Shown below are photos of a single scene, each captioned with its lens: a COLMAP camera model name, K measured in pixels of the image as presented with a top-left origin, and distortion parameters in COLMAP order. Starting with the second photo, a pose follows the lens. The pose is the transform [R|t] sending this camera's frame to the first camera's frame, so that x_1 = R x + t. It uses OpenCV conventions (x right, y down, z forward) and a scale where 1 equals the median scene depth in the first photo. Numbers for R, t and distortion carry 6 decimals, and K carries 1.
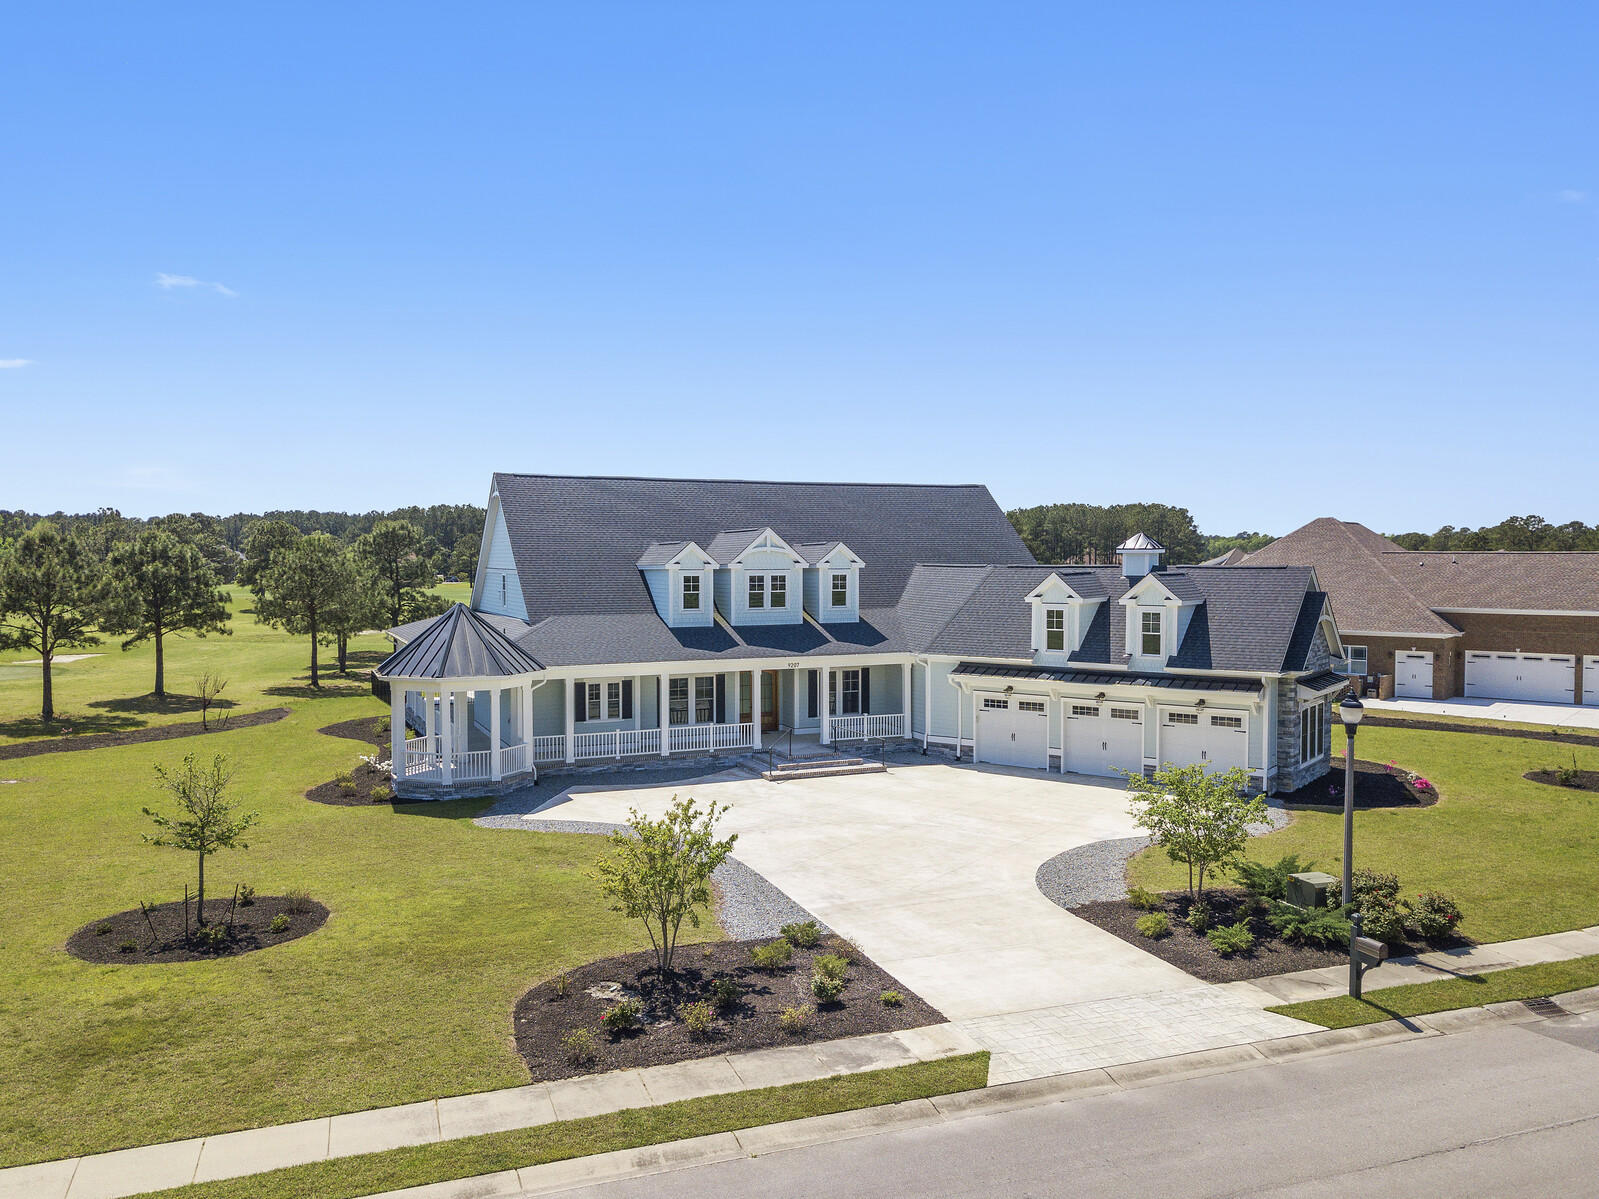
lens RADIAL K [[1236.3, 0, 798.8], [0, 1236.3, 597.5], [0, 0, 1]] dist [0.023147, 0.009976]
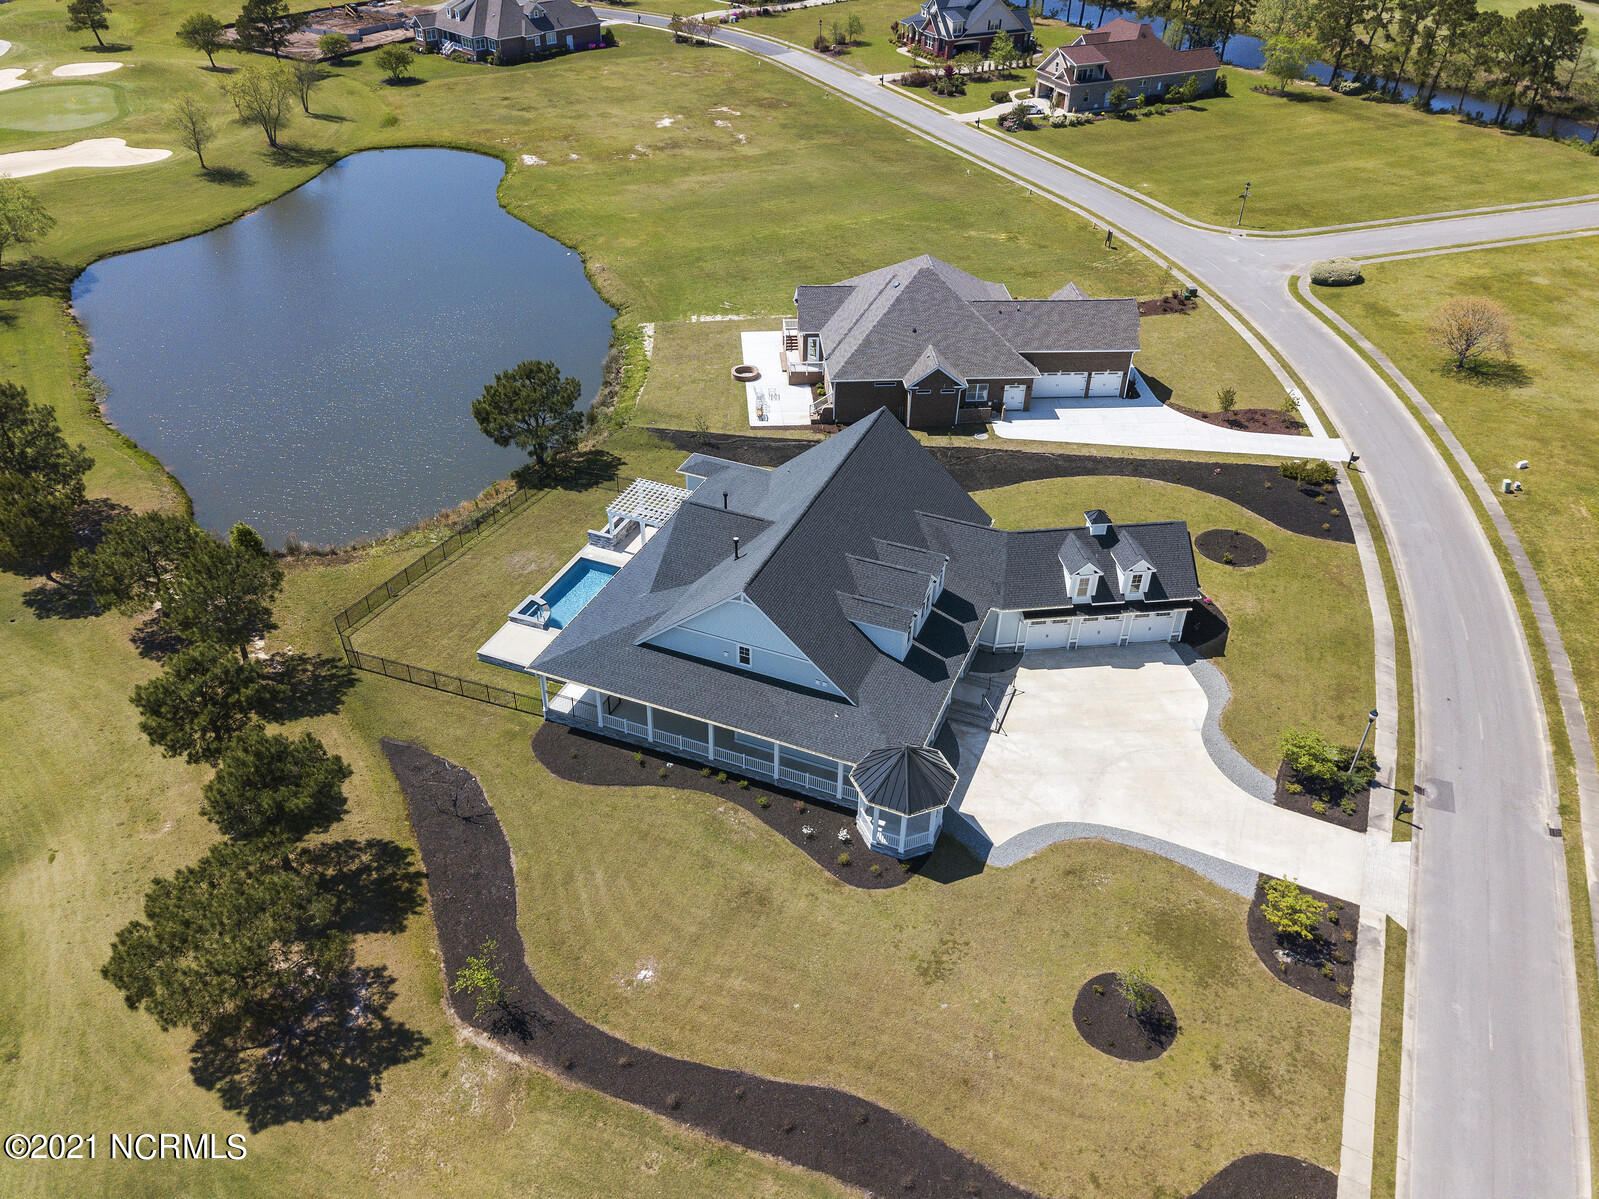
lens RADIAL K [[1236.3, 0, 798.1], [0, 1236.3, 592.9], [0, 0, 1]] dist [0.023147, 0.009976]
pose [[0.719012, -0.391698, 0.574103, -1.104819], [0.007526, 0.830390, 0.557132, -0.954601], [-0.694956, -0.396264, 0.600009, 0.207368]]
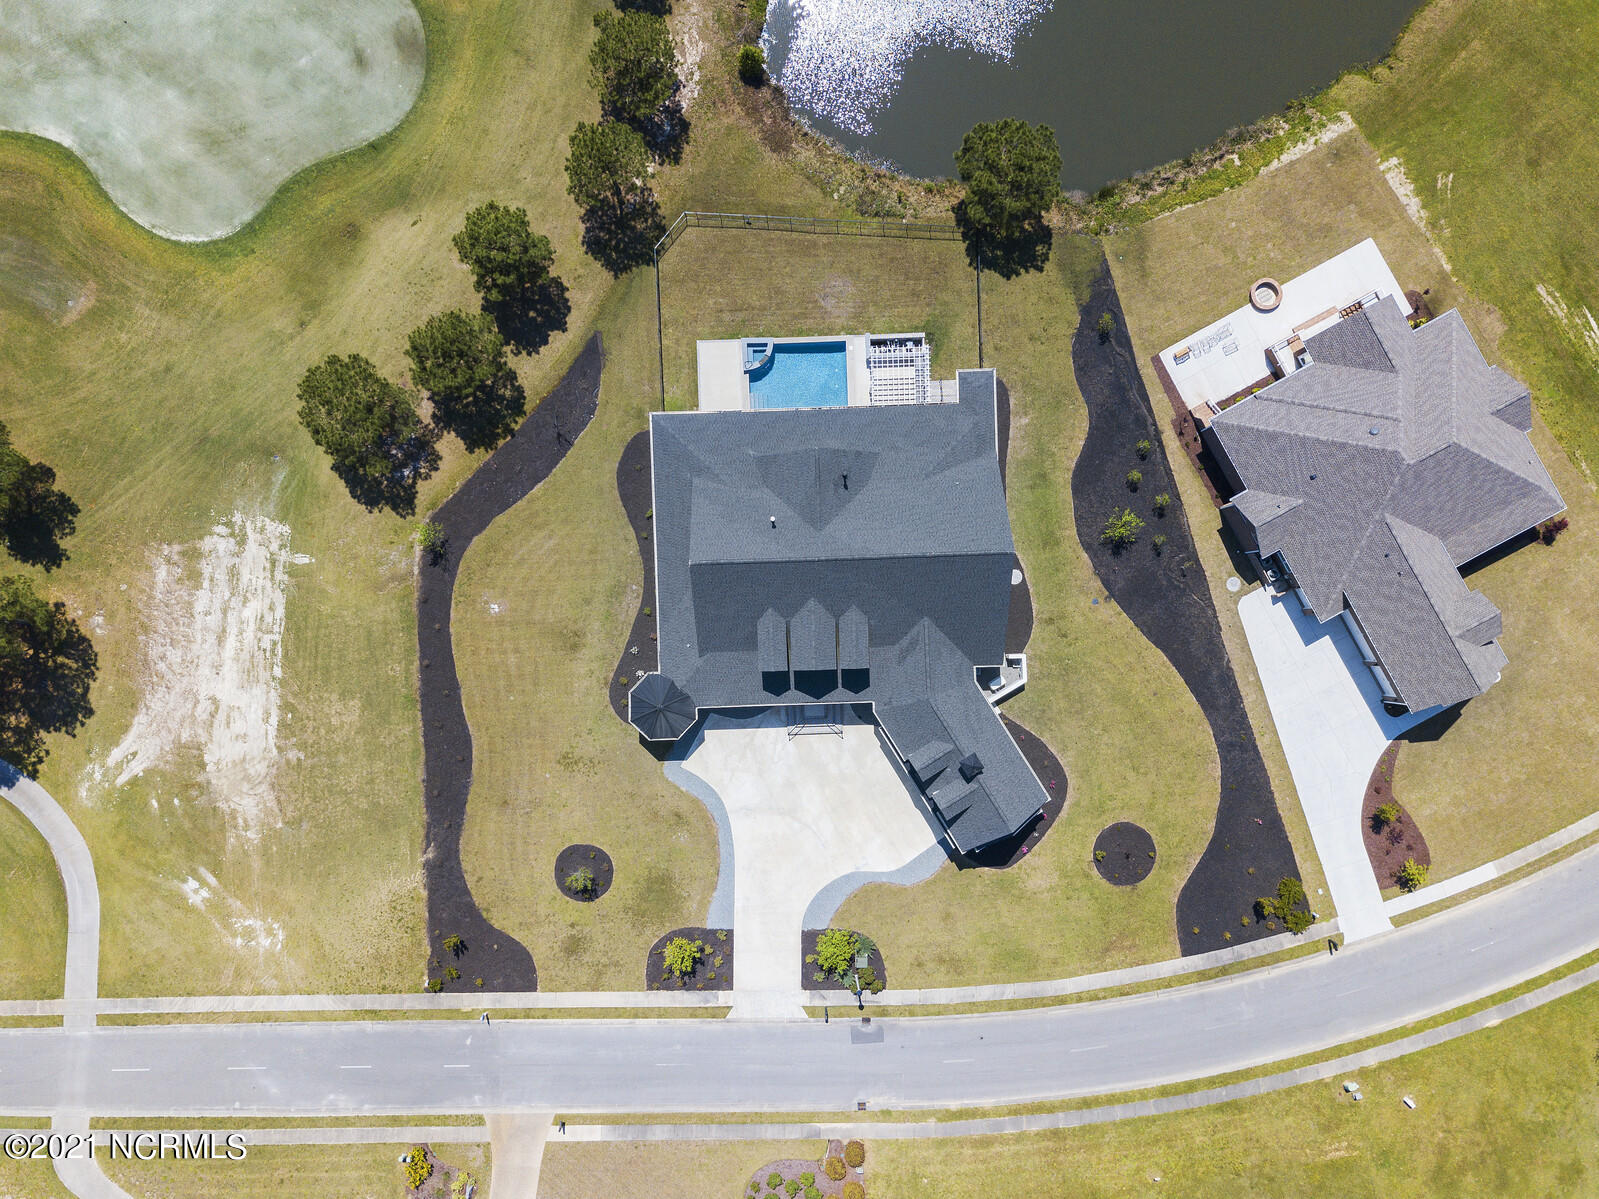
lens RADIAL K [[1236.3, 0, 806.5], [0, 1236.3, 615.1], [0, 0, 1]] dist [0.023147, 0.009976]
pose [[0.928445, 0.371427, -0.005620, -0.059845], [-0.013525, 0.048918, 0.998711, -2.149975], [0.371223, -0.927173, 0.050441, 1.053756]]
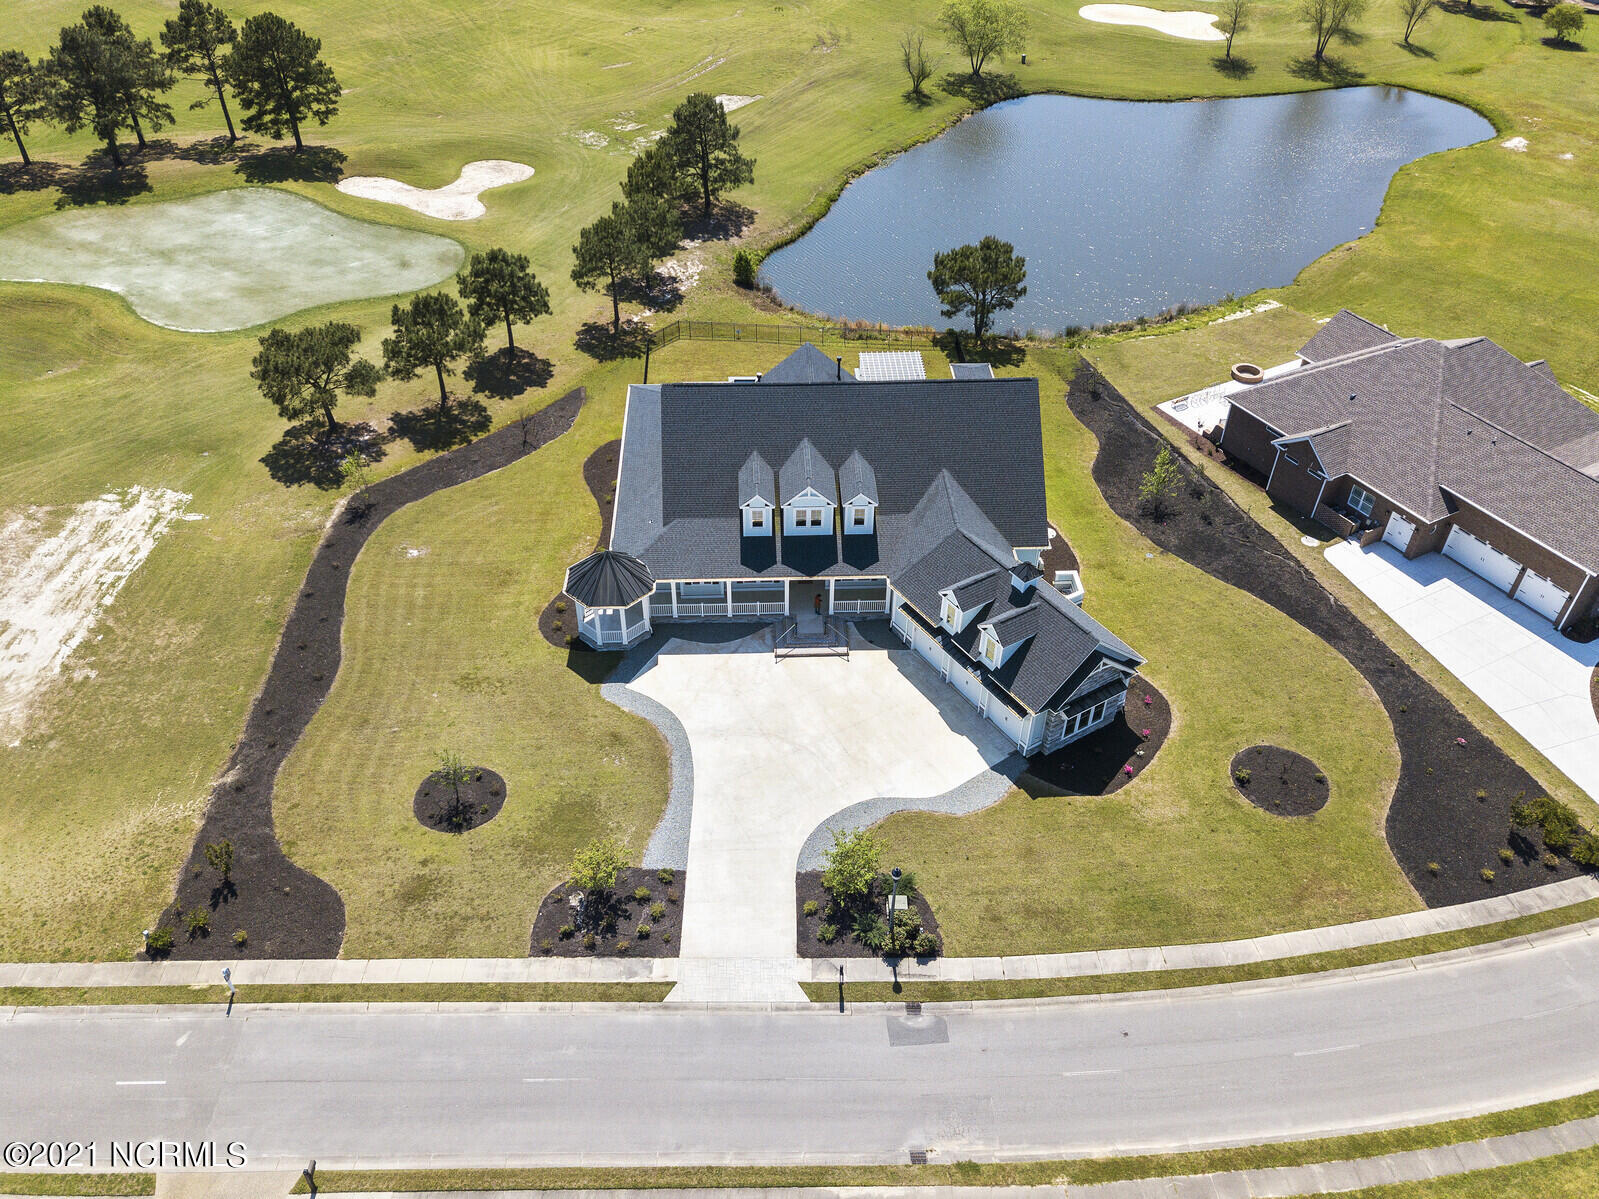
lens RADIAL K [[1236.3, 0, 798.1], [0, 1236.3, 592.2], [0, 0, 1]] dist [0.023147, 0.009976]
pose [[0.932760, 0.236042, -0.272477, 0.443871], [-0.025773, 0.797562, 0.602687, -0.943087], [0.359576, -0.555139, 0.750017, -0.248257]]
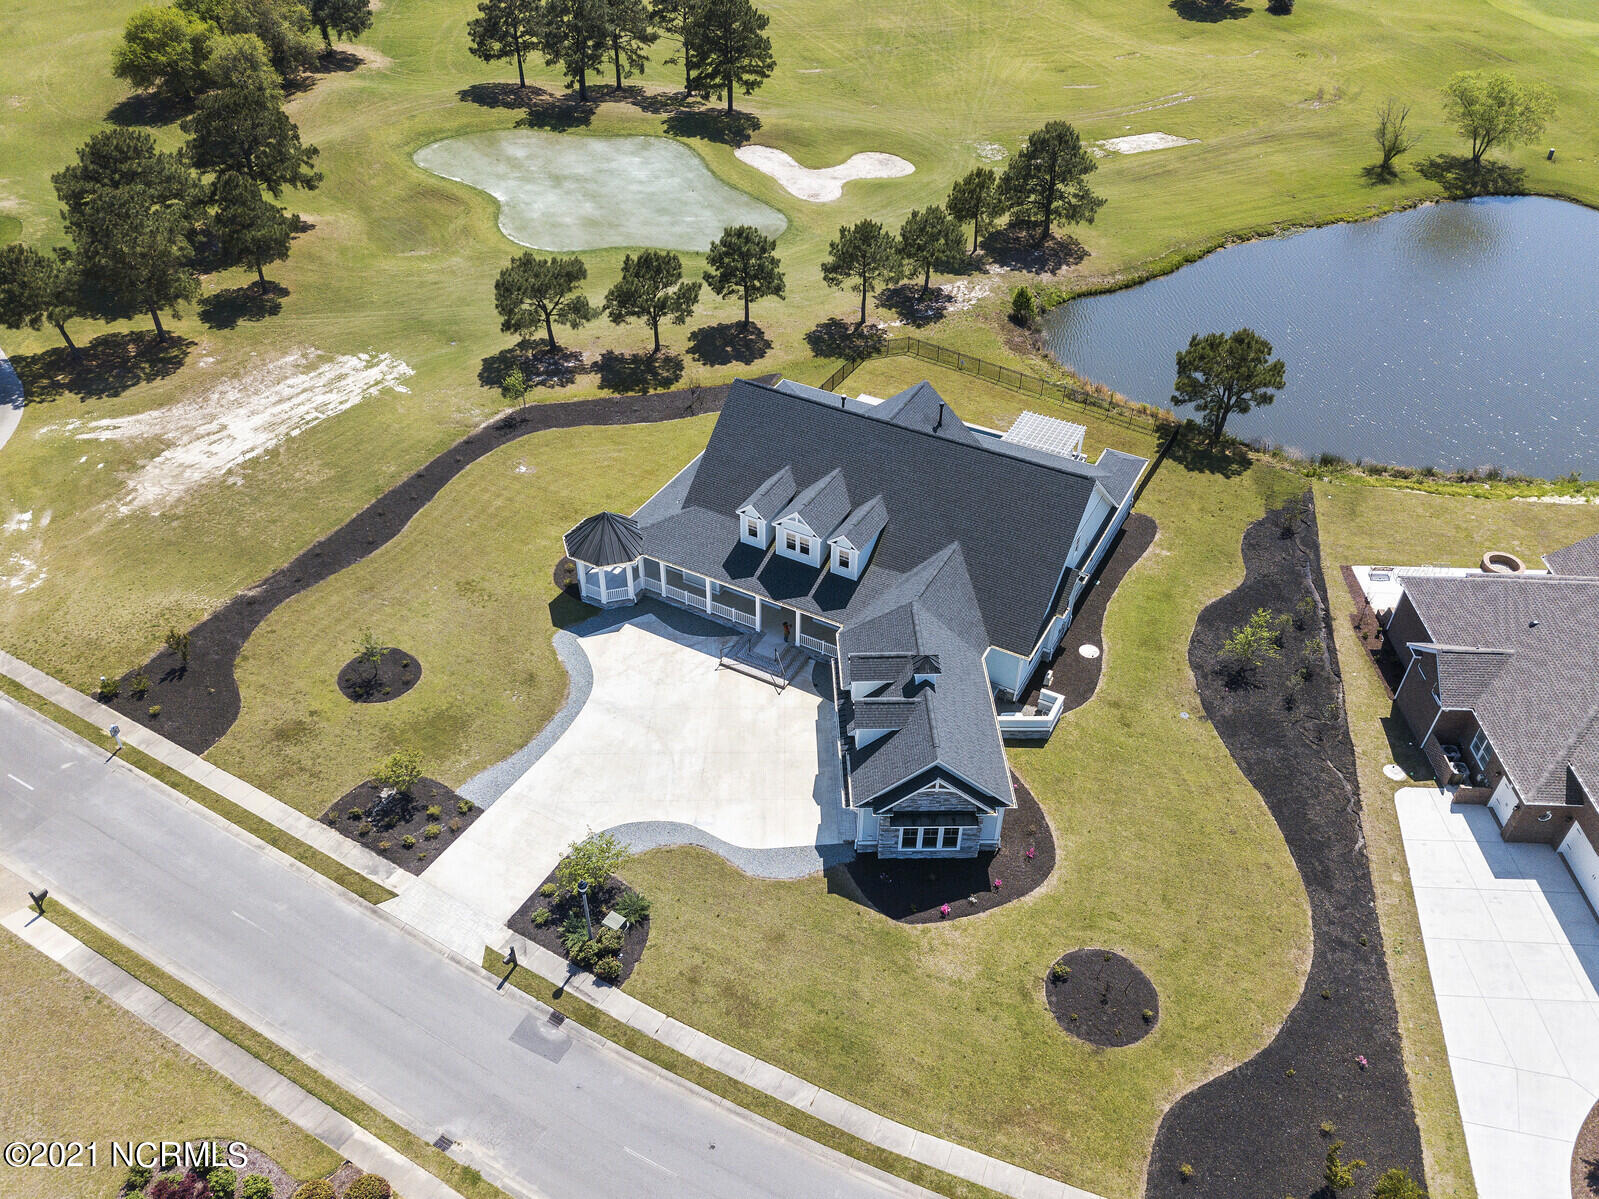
lens RADIAL K [[1236.3, 0, 796.6], [0, 1236.3, 592.1], [0, 0, 1]] dist [0.023147, 0.009976]
pose [[0.613207, 0.503858, -0.608363, 1.014041], [-0.041573, 0.789673, 0.612118, -0.969159], [0.788828, -0.350064, 0.505179, 0.220513]]
